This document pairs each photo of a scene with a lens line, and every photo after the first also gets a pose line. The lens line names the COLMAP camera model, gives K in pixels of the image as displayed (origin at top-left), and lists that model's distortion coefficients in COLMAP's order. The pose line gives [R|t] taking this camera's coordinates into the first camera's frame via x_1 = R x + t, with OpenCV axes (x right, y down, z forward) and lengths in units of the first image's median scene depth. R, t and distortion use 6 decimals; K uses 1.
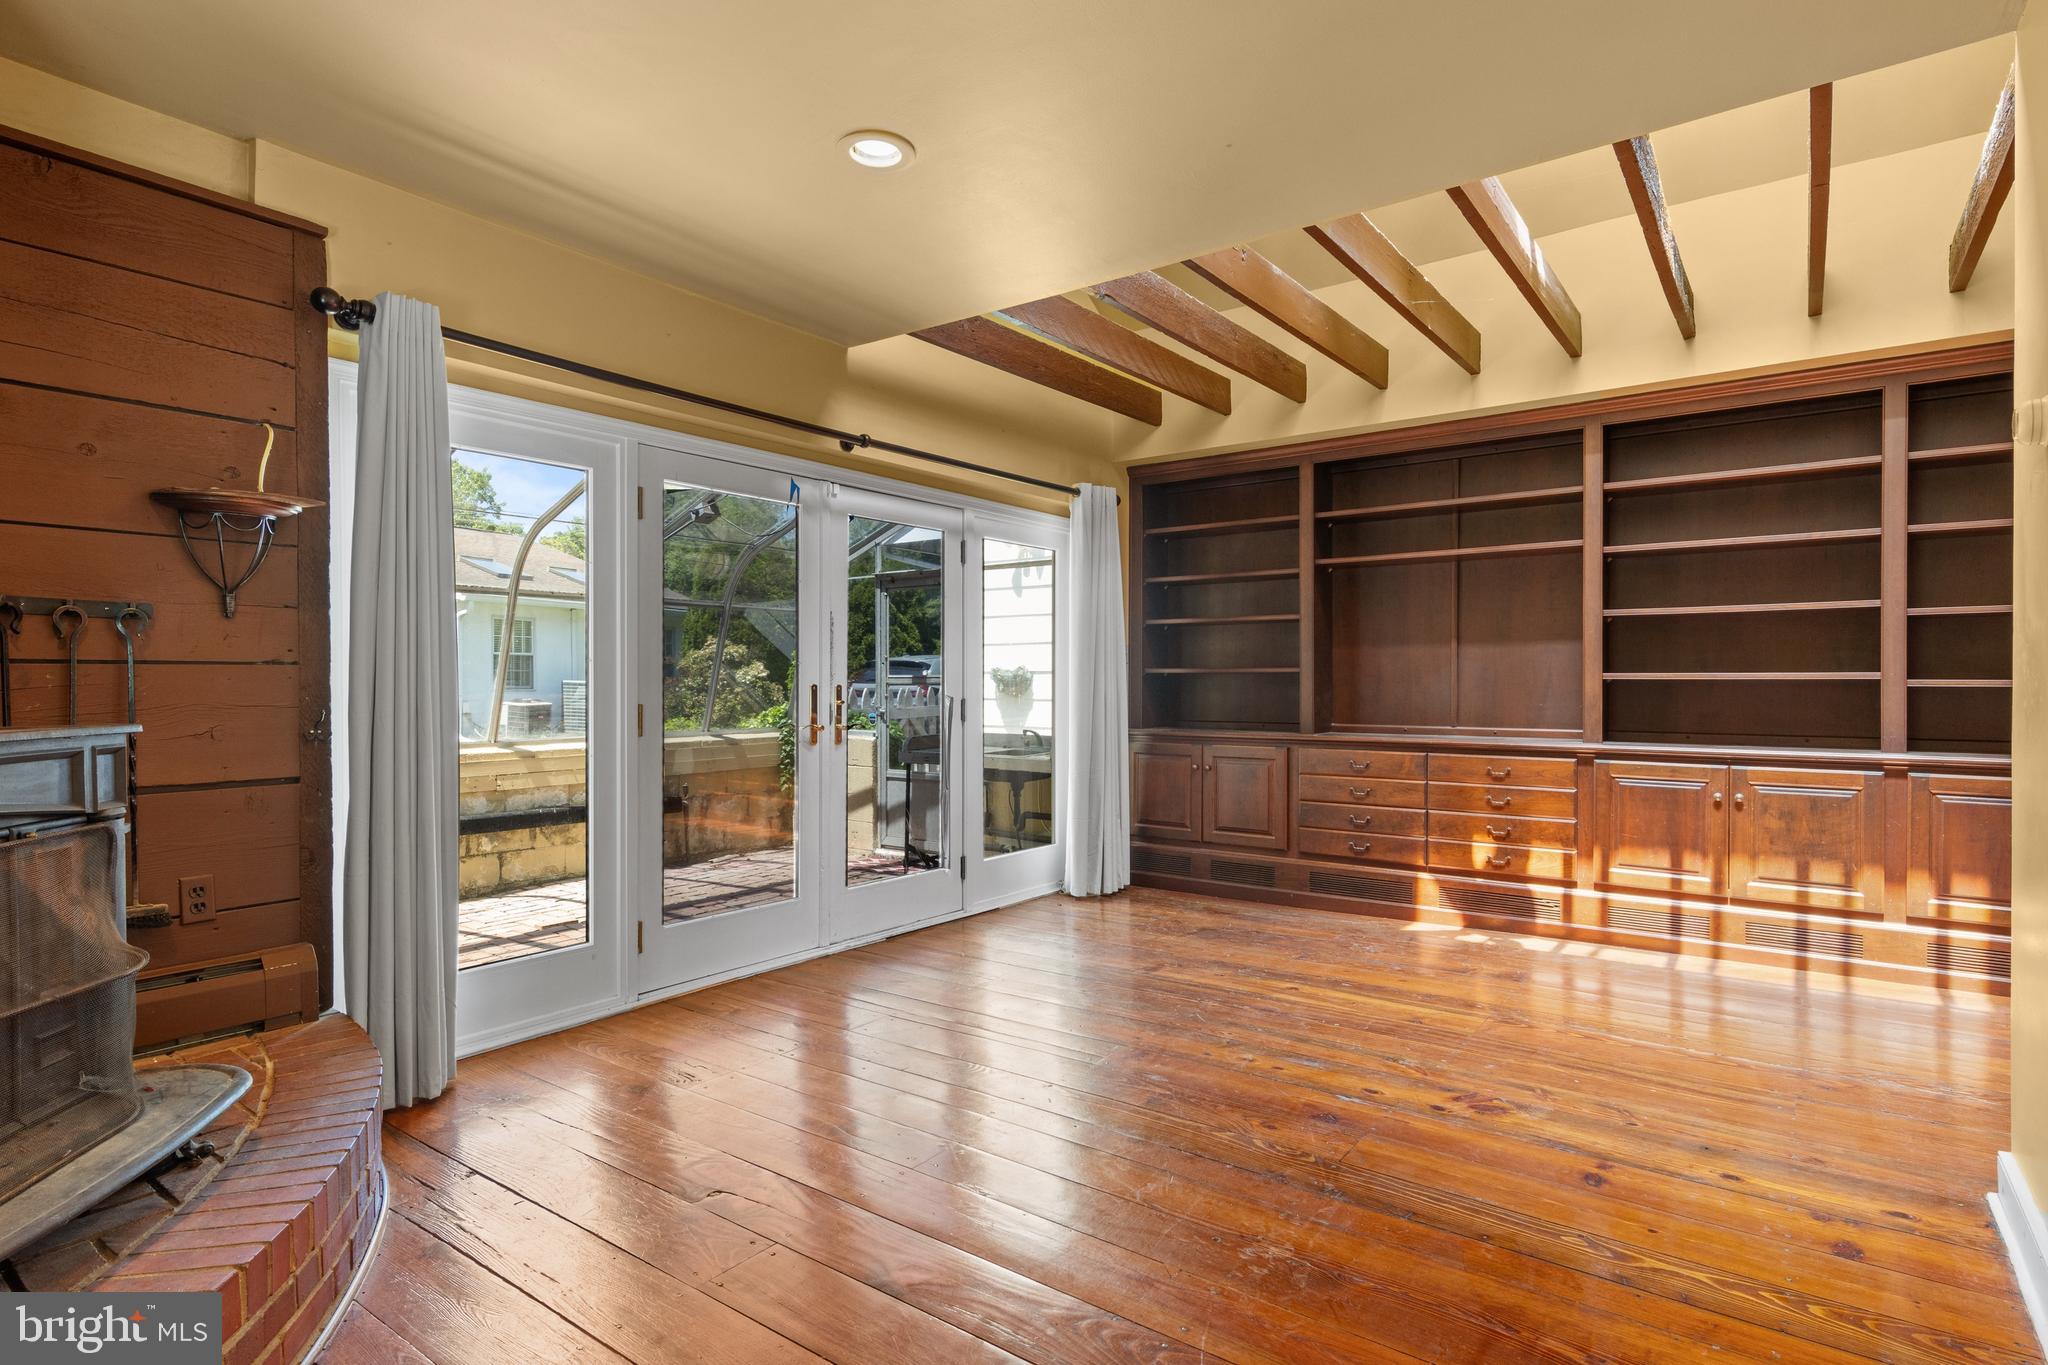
lens RADIAL K [[1040.3, 0, 1028.4], [0, 1040.3, 685.2], [0, 0, 1]] dist [0.004737, 0.000004]
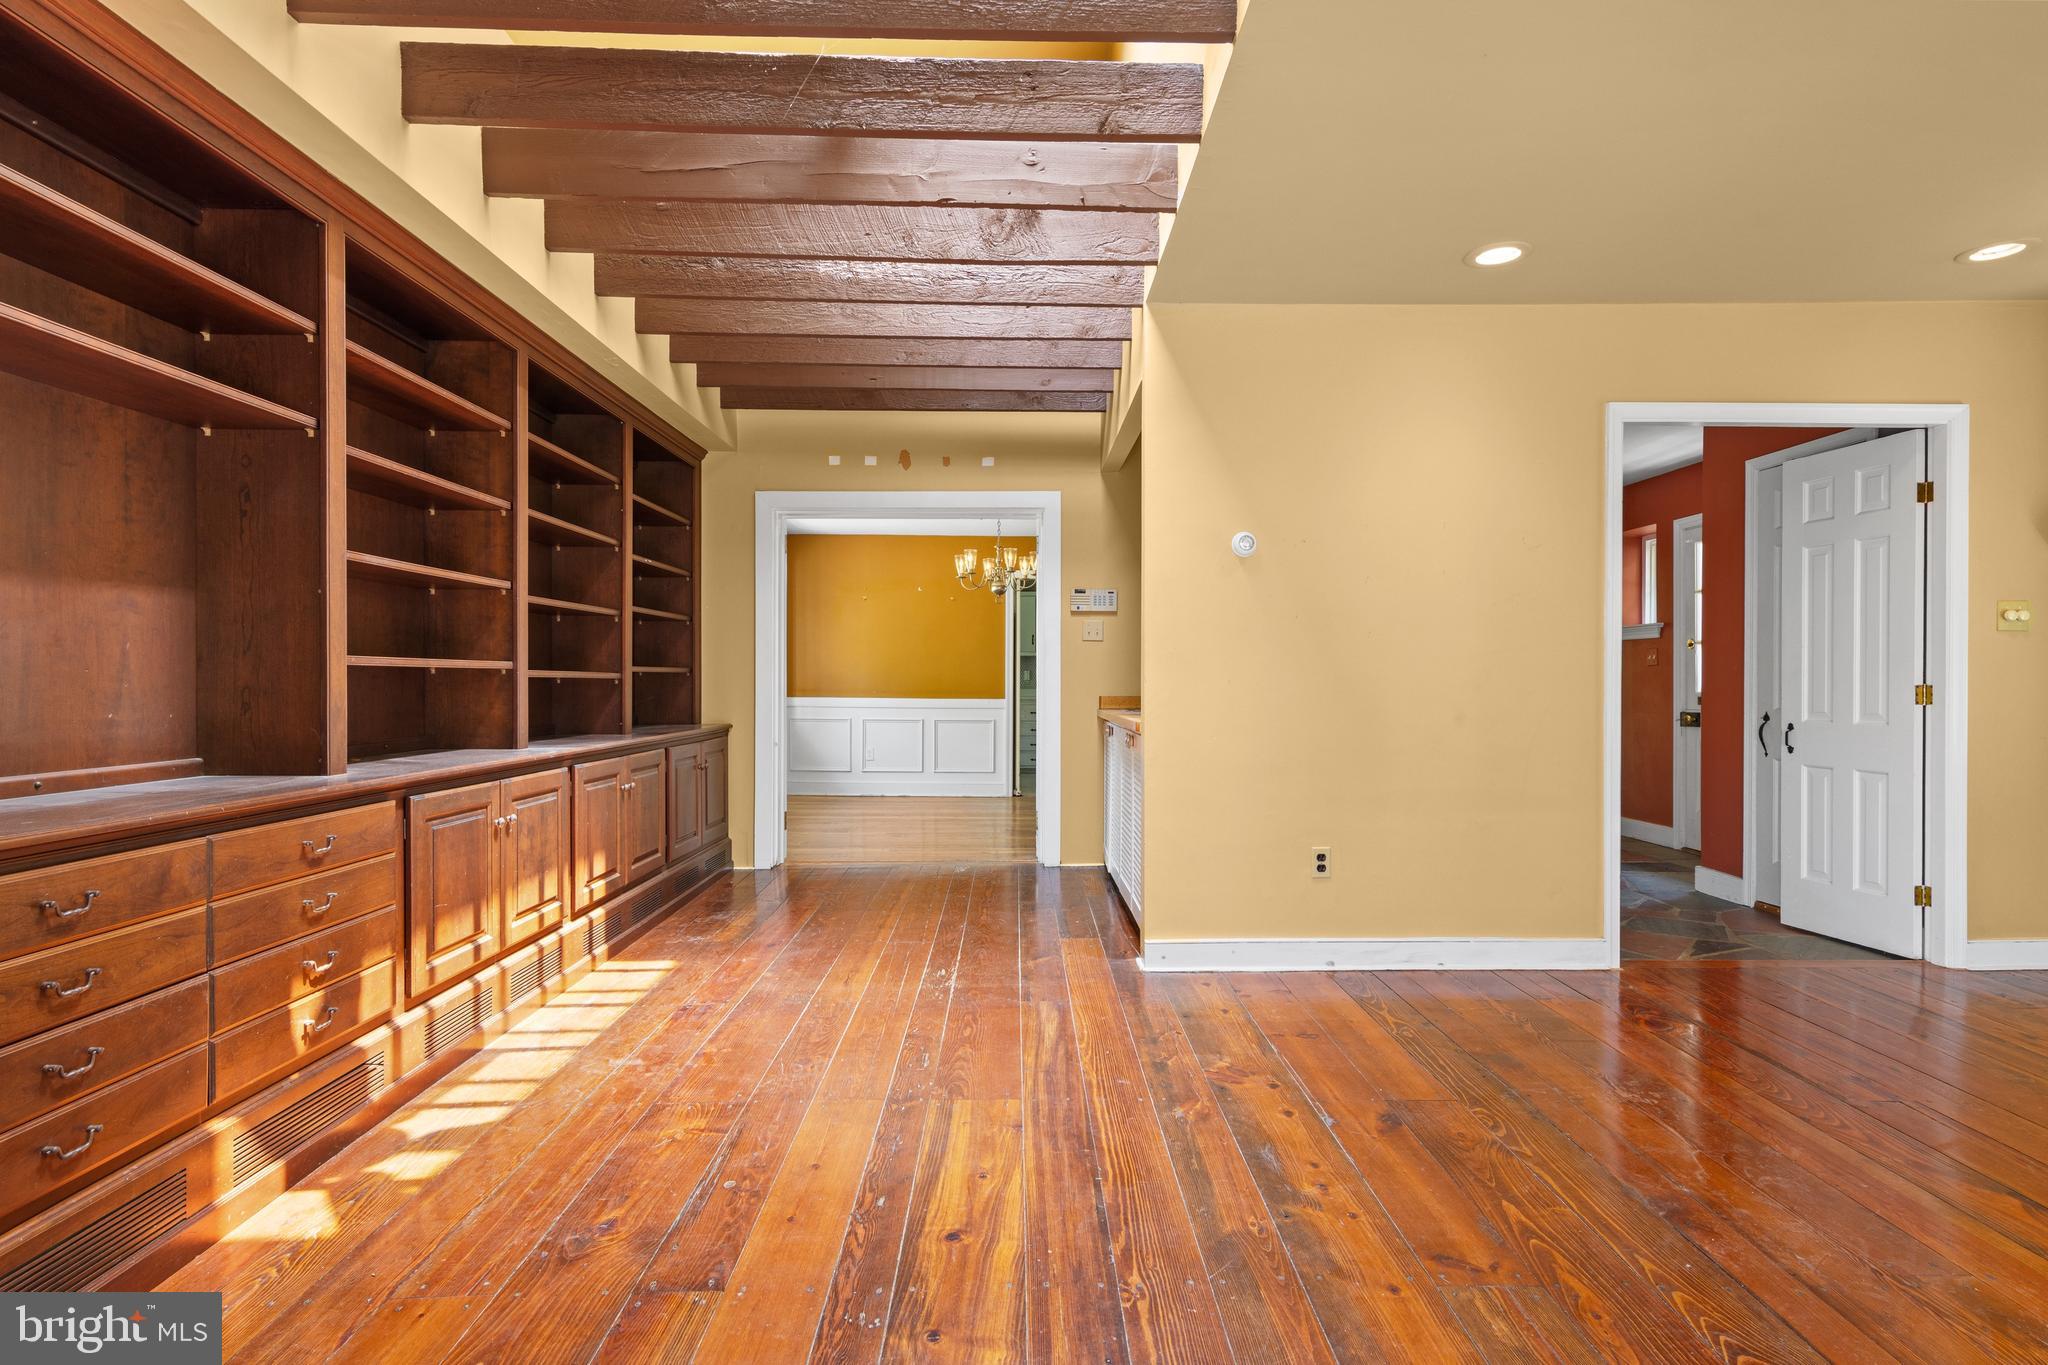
lens RADIAL K [[1040.3, 0, 1028.4], [0, 1040.3, 685.2], [0, 0, 1]] dist [0.004737, 0.000004]
pose [[-0.609362, -0.004691, 0.792878, -0.165756], [0.001115, 0.999976, 0.006773, 0.002397], [-0.792891, 0.005011, -0.609342, 1.107733]]
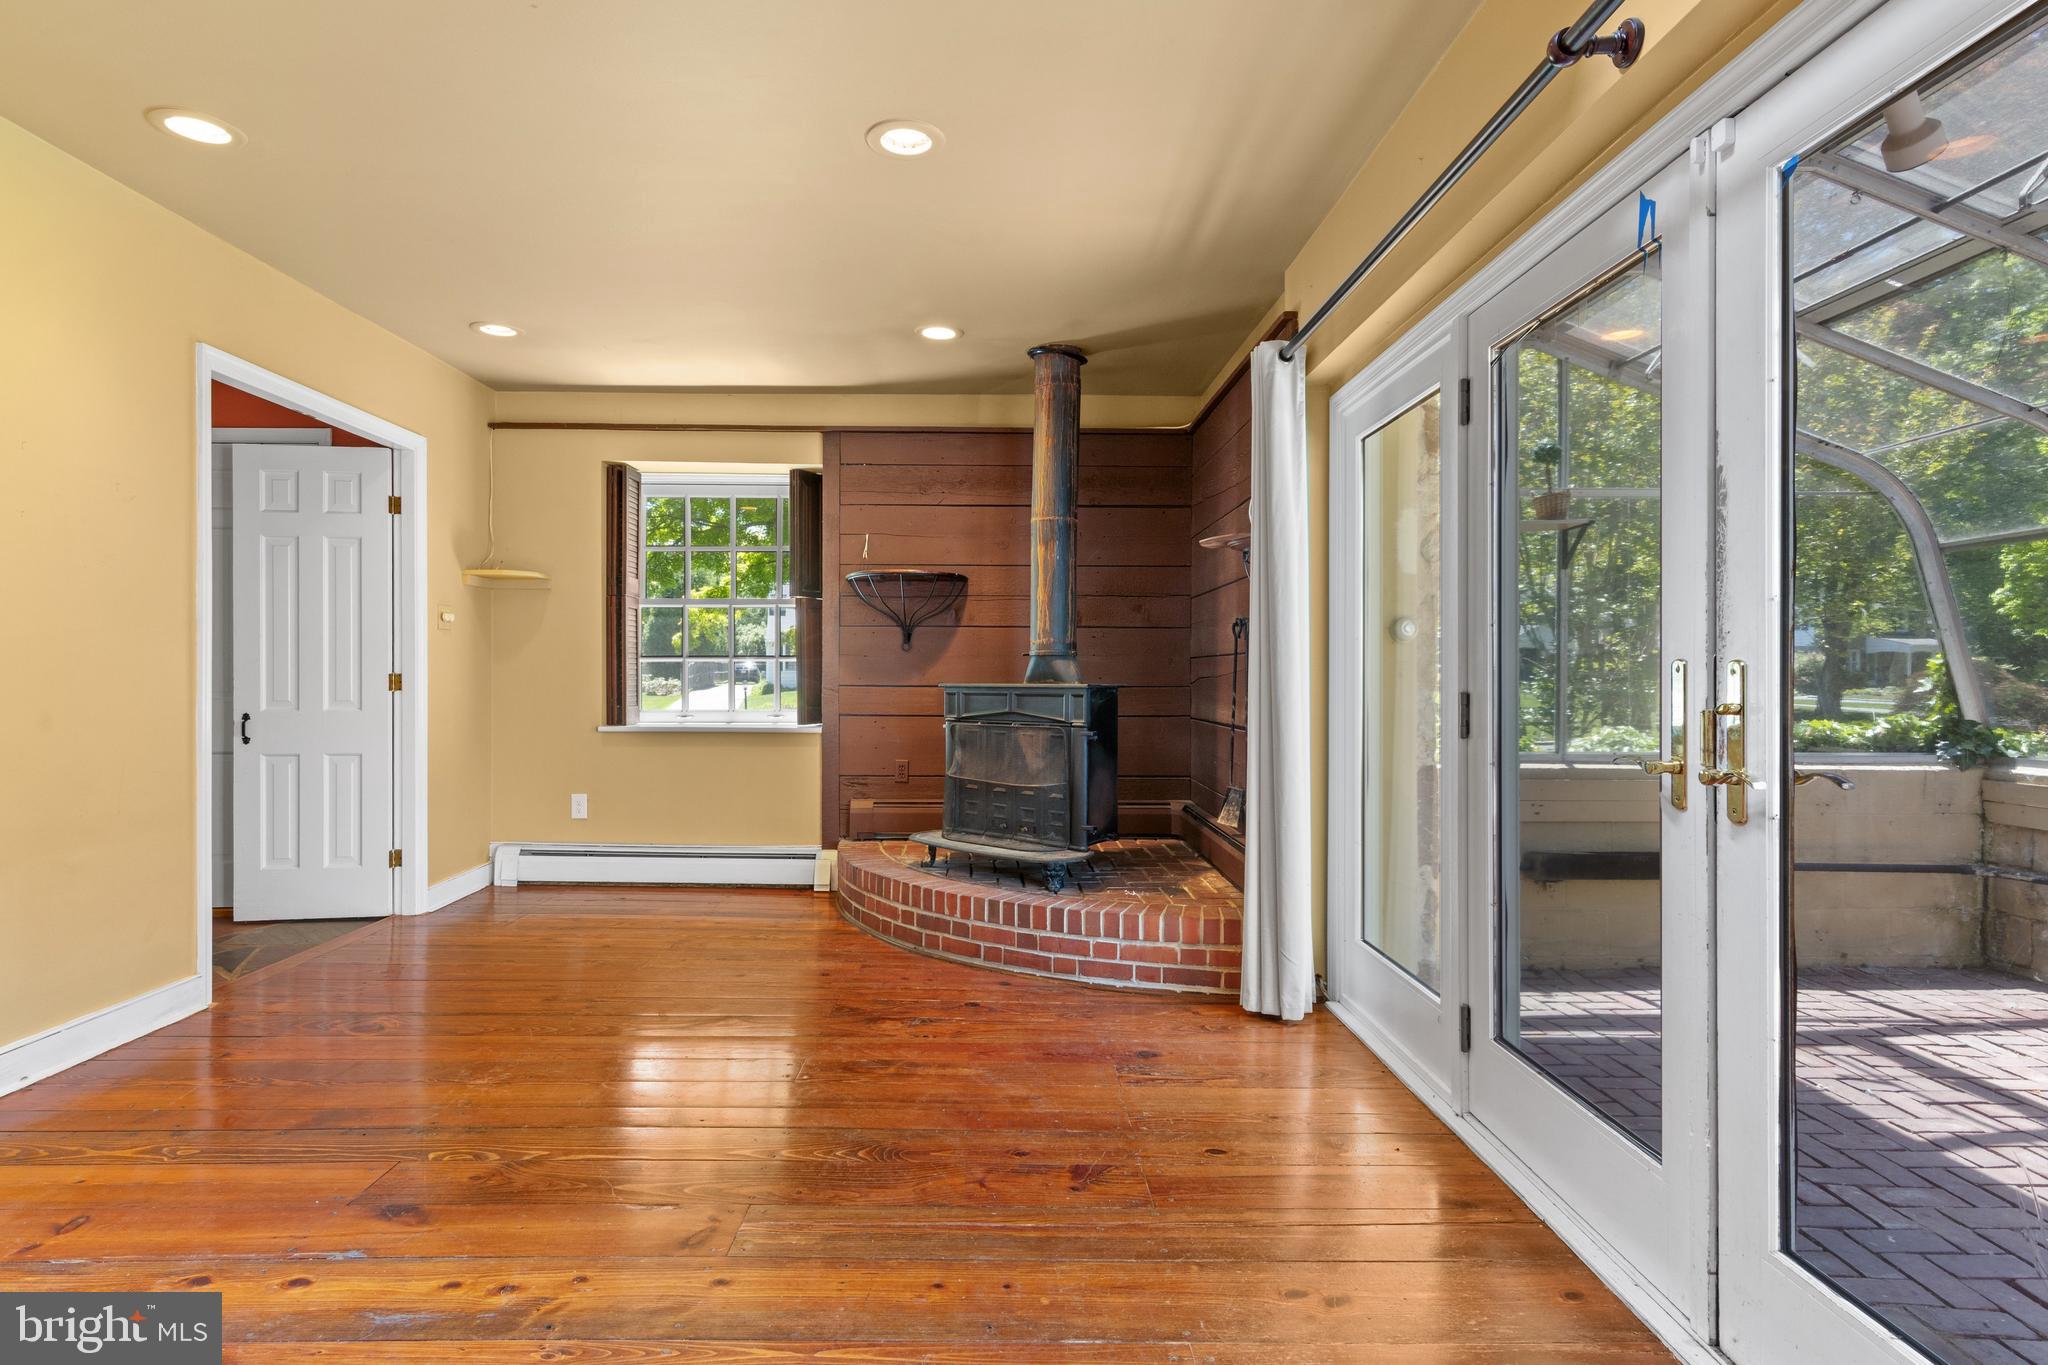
lens RADIAL K [[1045.2, 0, 1021.9], [0, 1045.2, 671.5], [0, 0, 1]] dist [0.004078, -0.001569]
pose [[-0.784017, -0.002181, -0.620735, 0.242270], [-0.003445, 0.999994, 0.000838, 0.003943], [0.620729, 0.002796, -0.784020, 1.138741]]
